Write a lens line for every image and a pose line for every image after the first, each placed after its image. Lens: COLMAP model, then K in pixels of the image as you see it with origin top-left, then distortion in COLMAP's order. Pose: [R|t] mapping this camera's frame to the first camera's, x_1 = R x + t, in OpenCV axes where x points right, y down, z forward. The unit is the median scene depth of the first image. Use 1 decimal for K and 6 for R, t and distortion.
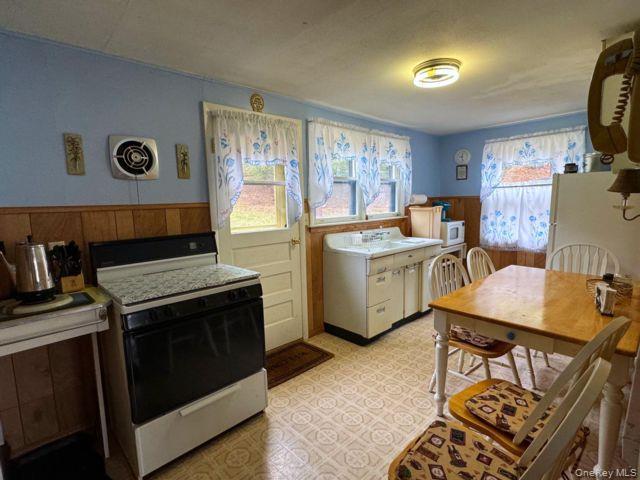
lens RADIAL K [[339.7, 0, 318.3], [0, 339.7, 241.7], [0, 0, 1]] dist [-0.006785, -0.000748]
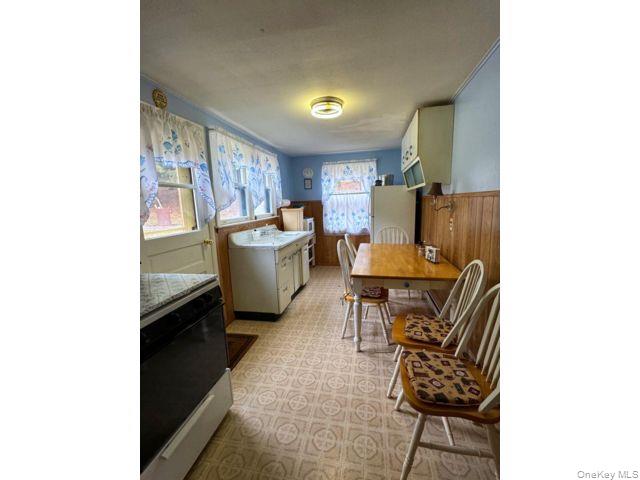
lens RADIAL K [[250.6, 0, 322.7], [0, 250.6, 240.9], [0, 0, 1]] dist [-0.006618, 0.000624]
pose [[0.801363, -0.095560, 0.590496, -0.242843], [0.087588, 0.995263, 0.042197, -0.006339], [-0.591731, 0.017905, 0.805936, 0.164174]]
